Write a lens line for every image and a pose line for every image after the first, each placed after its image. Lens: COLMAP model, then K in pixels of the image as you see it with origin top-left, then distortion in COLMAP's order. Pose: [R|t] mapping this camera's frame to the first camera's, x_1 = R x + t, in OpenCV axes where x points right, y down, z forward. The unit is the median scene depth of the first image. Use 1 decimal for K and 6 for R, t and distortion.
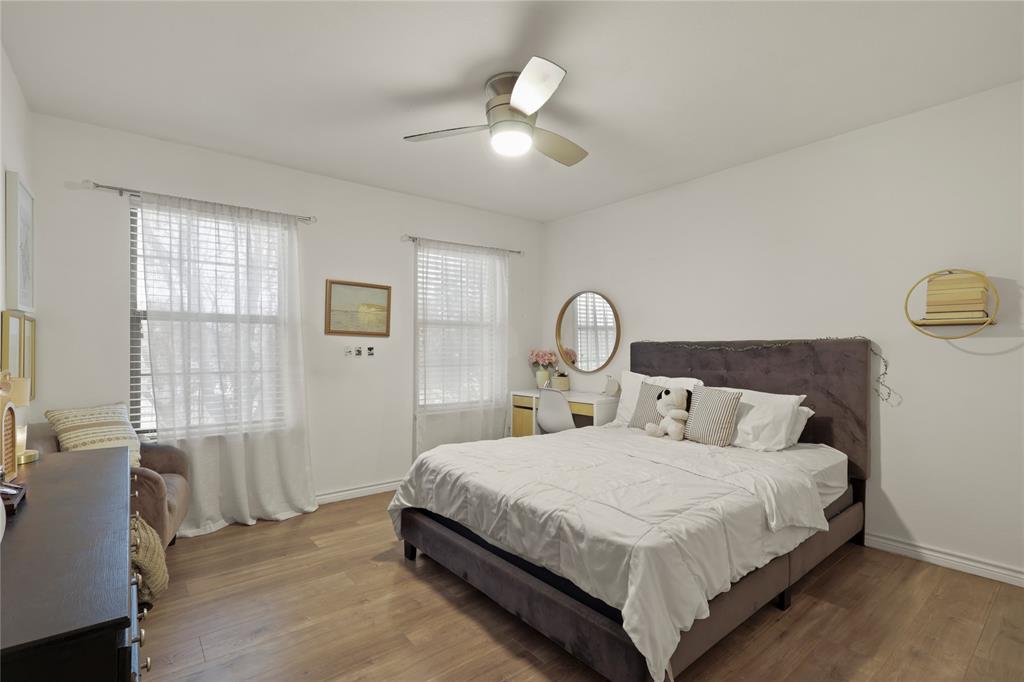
lens RADIAL K [[476.7, 0, 513.6], [0, 476.7, 344.0], [0, 0, 1]] dist [-0.003420, 0.000558]
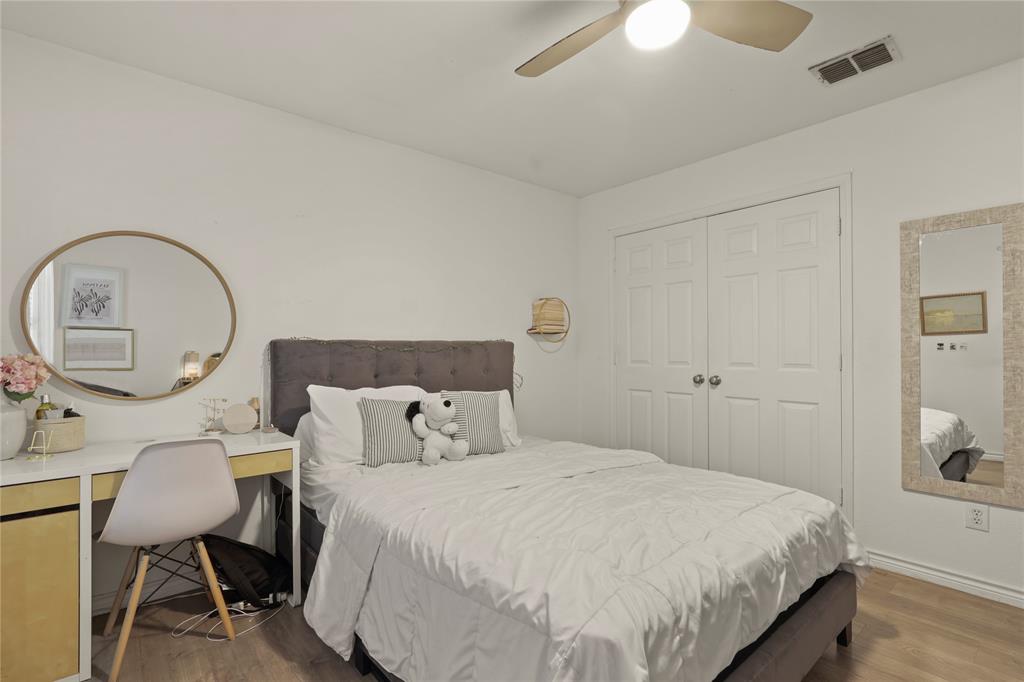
lens RADIAL K [[476.7, 0, 513.7], [0, 476.7, 345.0], [0, 0, 1]] dist [-0.003420, 0.000558]
pose [[-0.006497, 0.006340, 0.999959, -0.445927], [-0.003175, 0.999975, -0.006361, 0.007360], [-0.999974, -0.003216, -0.006477, 0.835569]]
